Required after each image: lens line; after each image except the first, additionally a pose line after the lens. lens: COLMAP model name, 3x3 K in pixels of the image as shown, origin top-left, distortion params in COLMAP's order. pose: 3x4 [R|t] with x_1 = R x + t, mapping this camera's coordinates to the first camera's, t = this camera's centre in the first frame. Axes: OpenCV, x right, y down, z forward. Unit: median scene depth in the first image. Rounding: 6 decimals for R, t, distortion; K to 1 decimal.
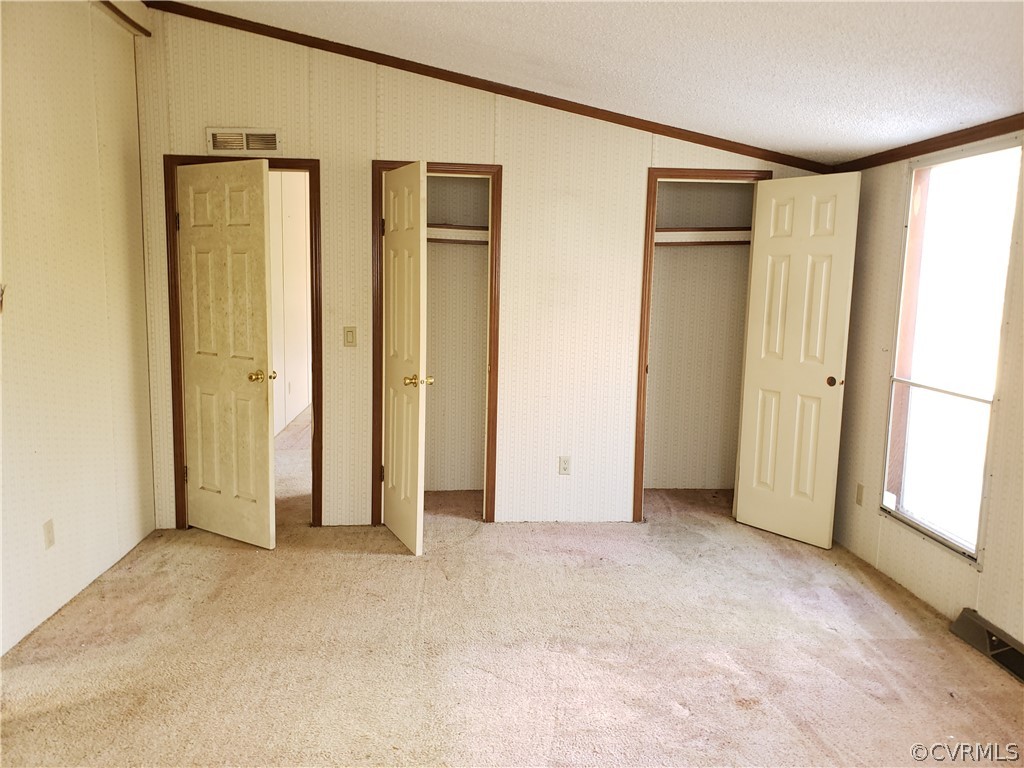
lens RADIAL K [[753.6, 0, 515.0], [0, 753.6, 371.1], [0, 0, 1]] dist [0.013406, -0.004038]
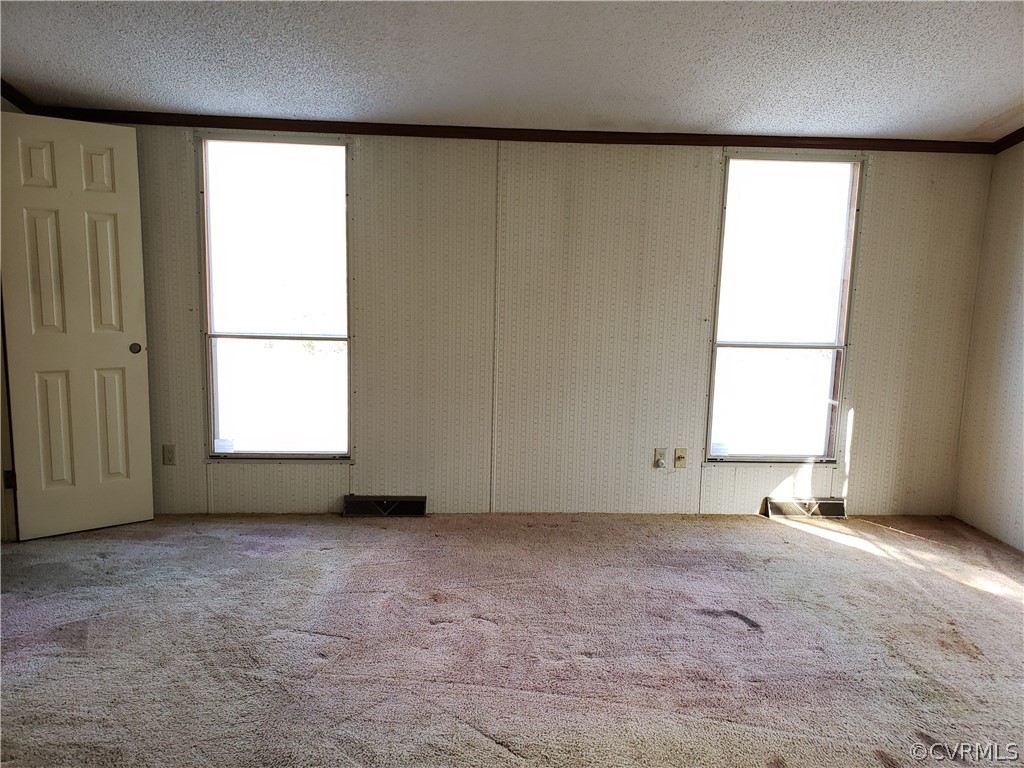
lens RADIAL K [[753.6, 0, 515.0], [0, 753.6, 371.1], [0, 0, 1]] dist [0.013406, -0.004038]
pose [[0.033952, -0.155232, 0.987294, -0.590790], [0.095150, 0.983879, 0.151423, -0.065732], [-0.994884, 0.088800, 0.048175, 0.551714]]
